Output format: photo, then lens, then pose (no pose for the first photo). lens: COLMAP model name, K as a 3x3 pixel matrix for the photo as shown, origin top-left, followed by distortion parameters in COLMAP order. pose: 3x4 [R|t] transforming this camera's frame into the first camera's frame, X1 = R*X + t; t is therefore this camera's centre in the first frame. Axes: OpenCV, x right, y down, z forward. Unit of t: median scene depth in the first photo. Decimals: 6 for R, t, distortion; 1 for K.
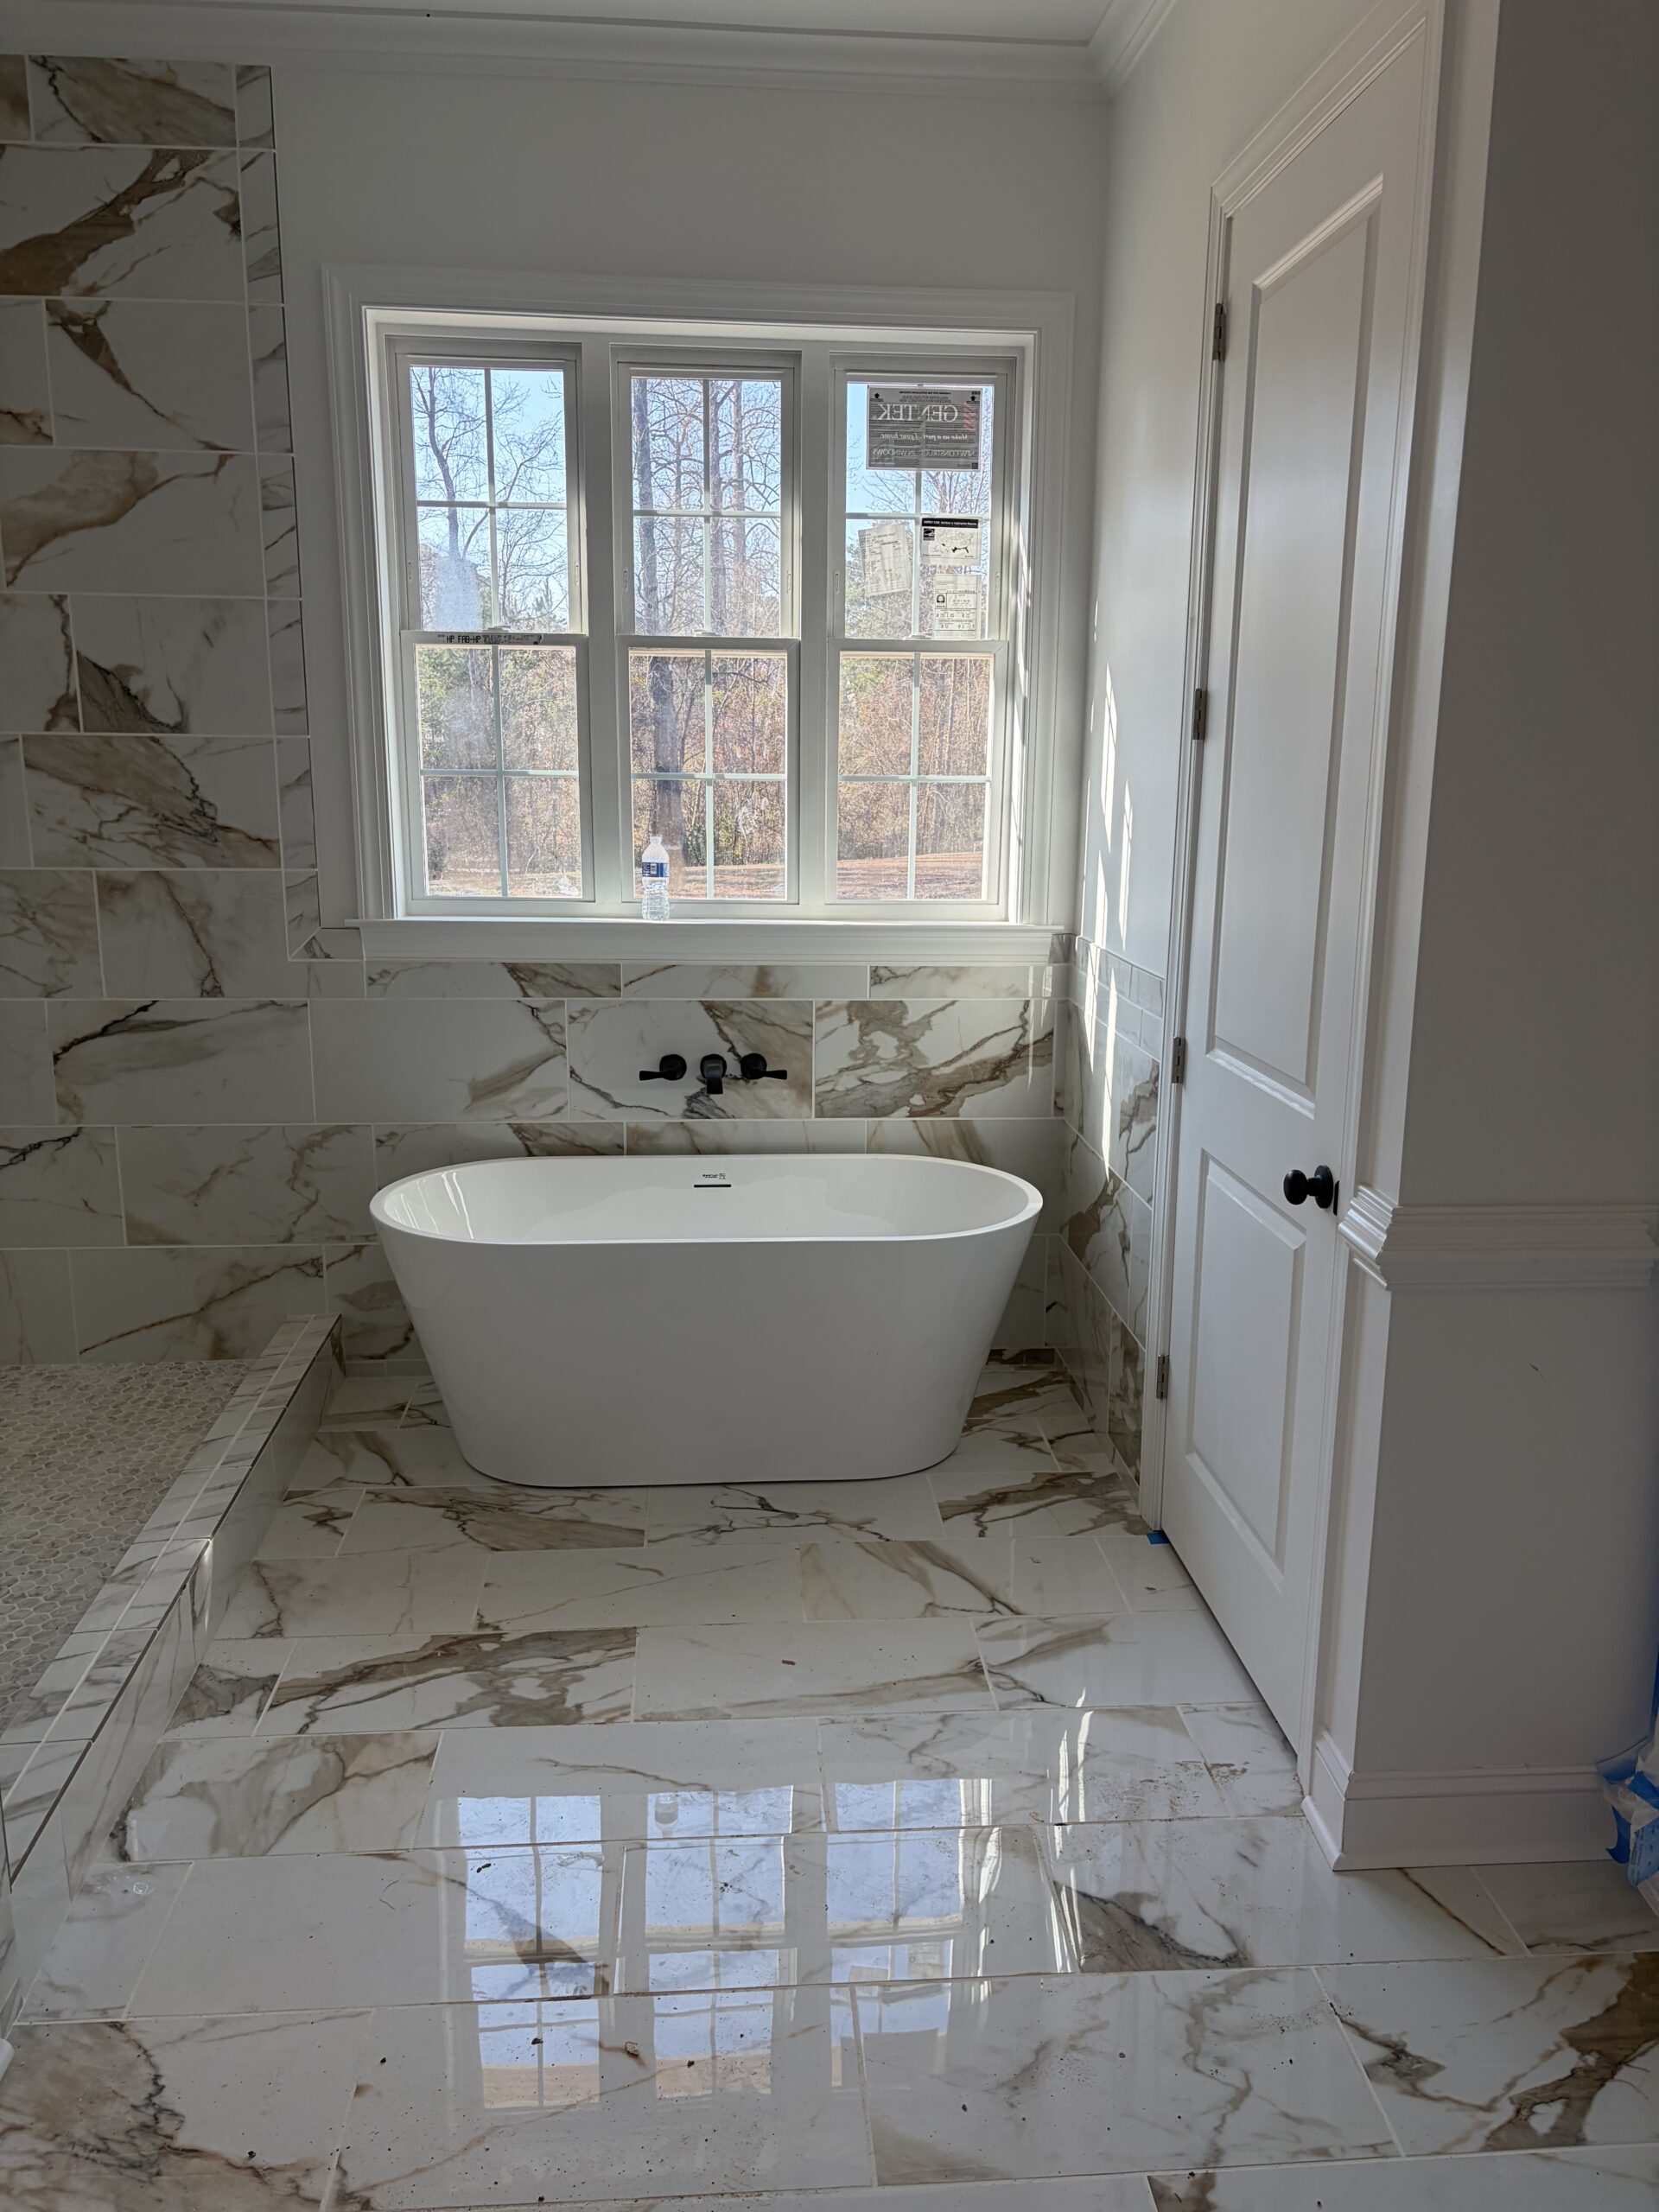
lens RADIAL K [[1658.2, 0, 830.8], [0, 1658.2, 1108.1], [0, 0, 1]] dist [0.027687, -0.034108]
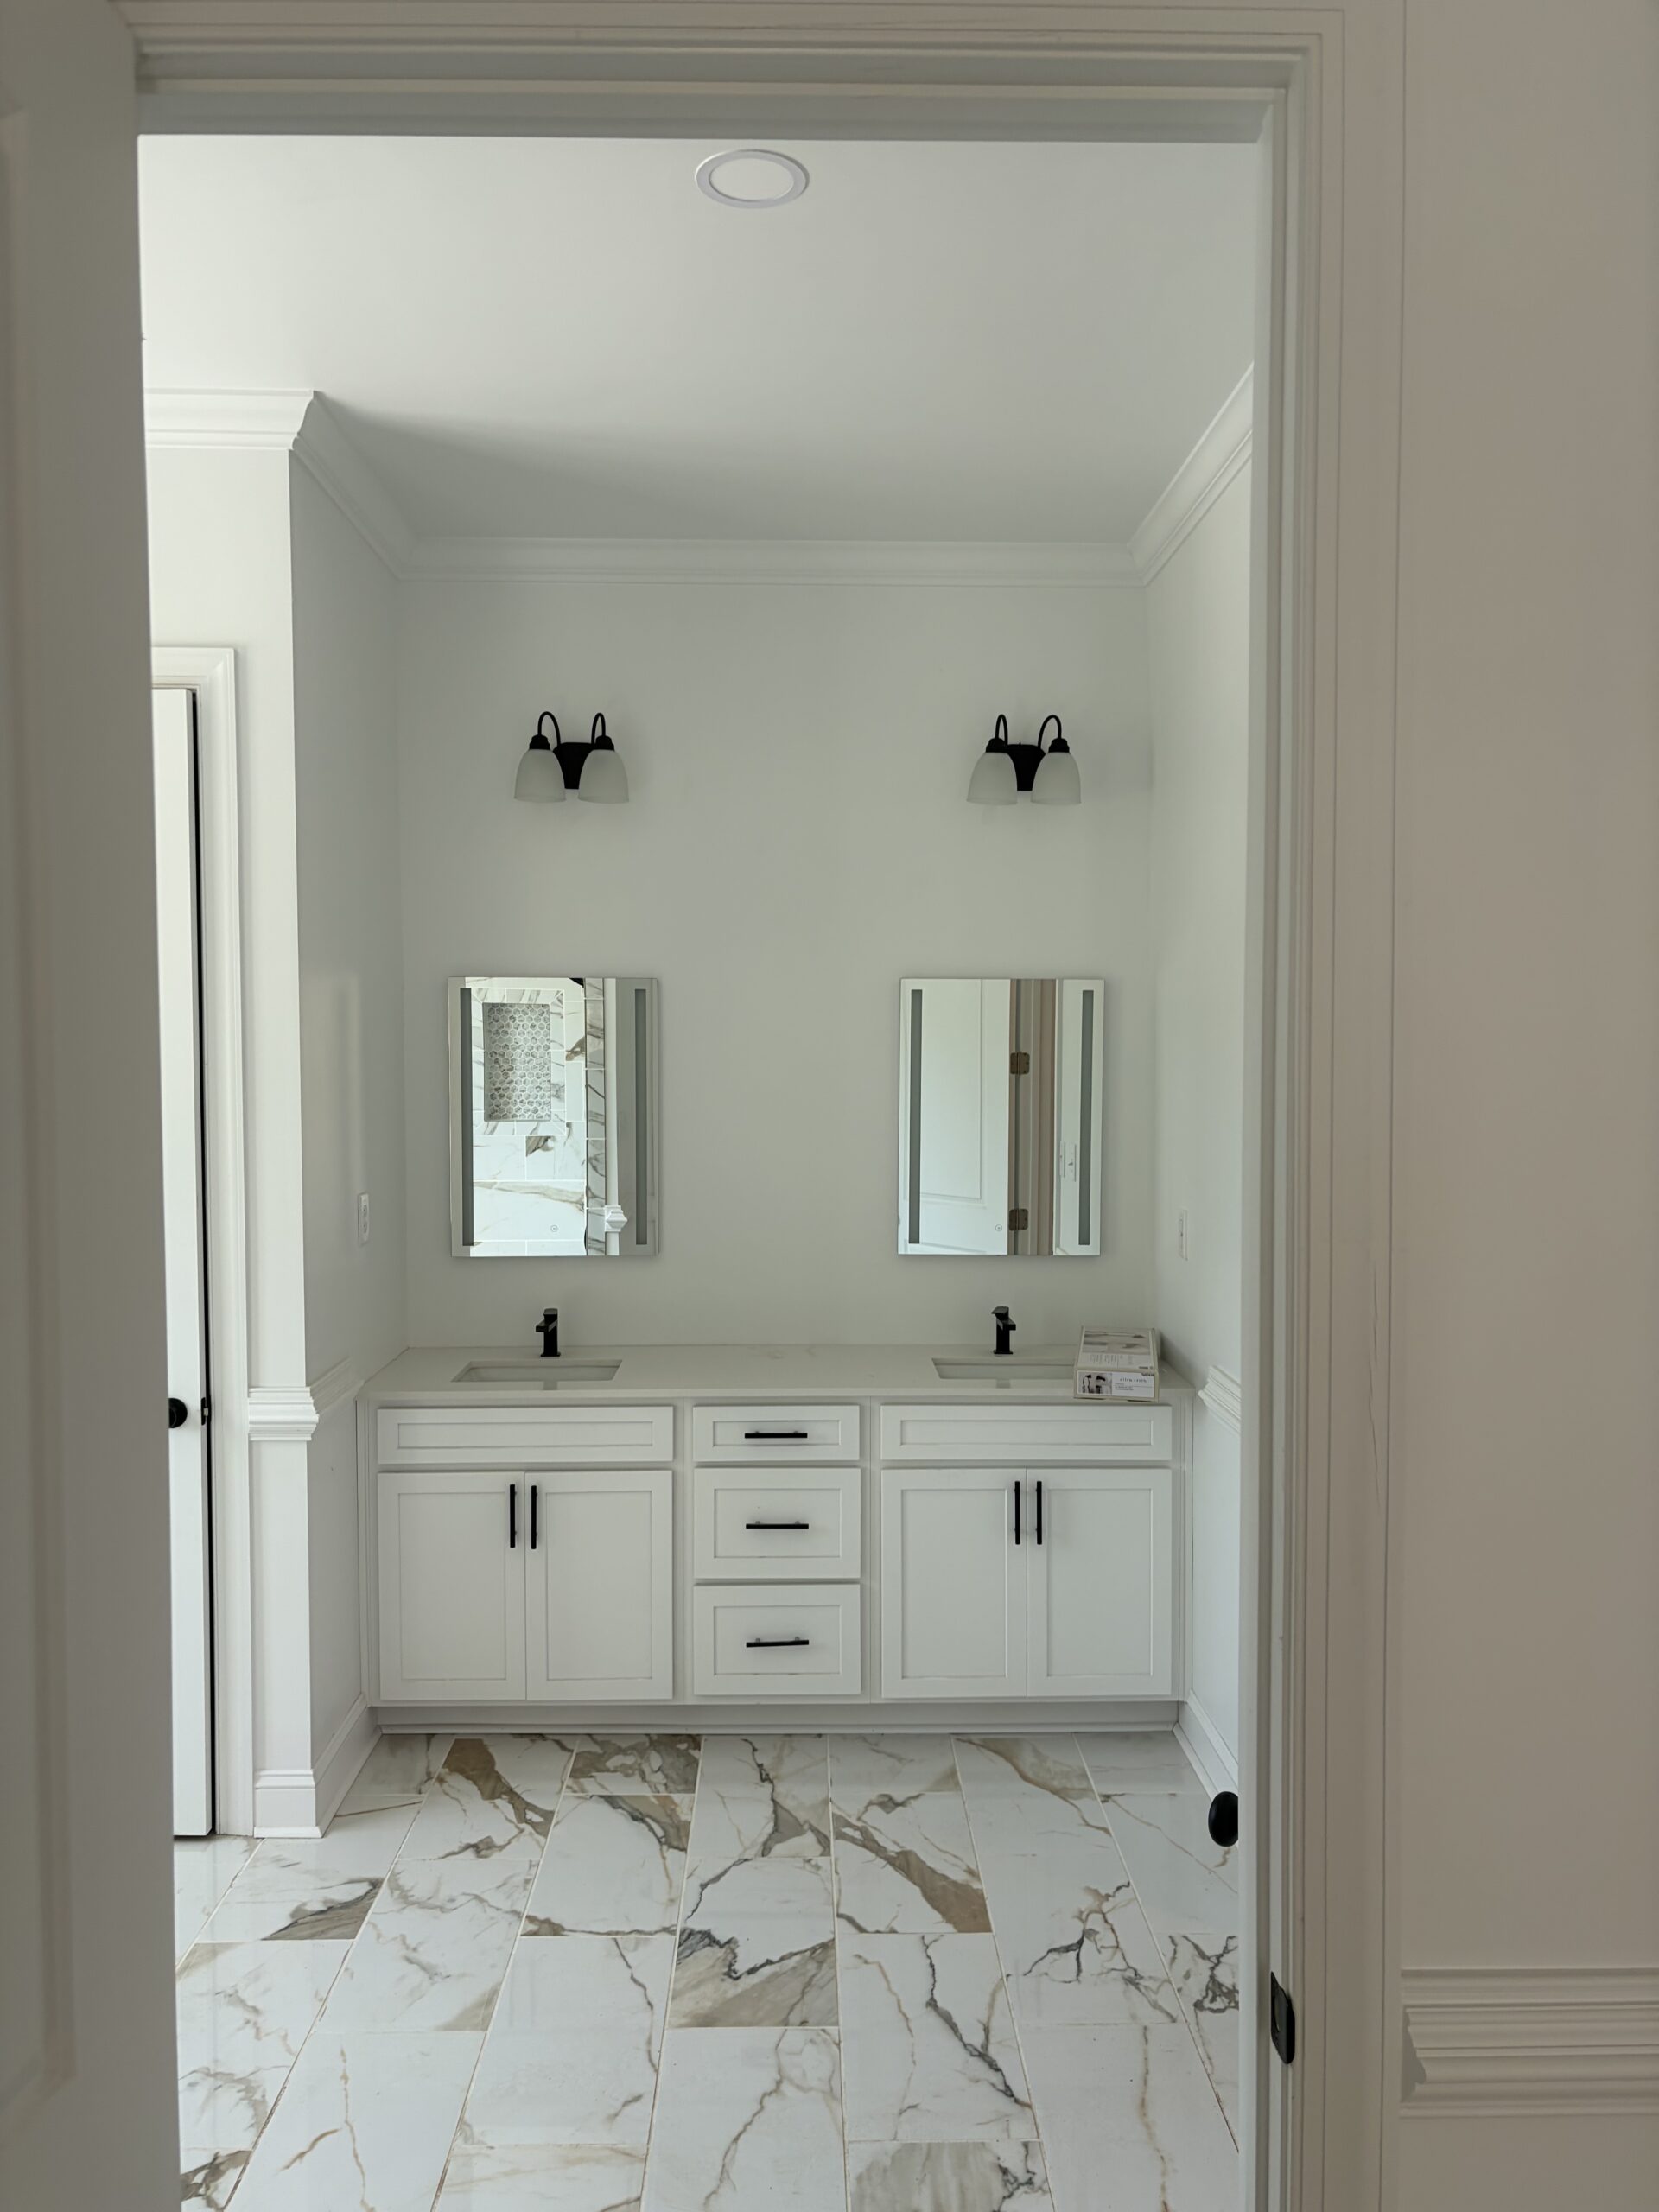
lens RADIAL K [[1658.2, 0, 833.5], [0, 1658.2, 1101.9], [0, 0, 1]] dist [0.027687, -0.034108]
pose [[0.046887, -0.043191, 0.997966, -0.777461], [0.212054, 0.976724, 0.032308, -0.096309], [-0.976133, 0.210108, 0.054954, 0.219636]]
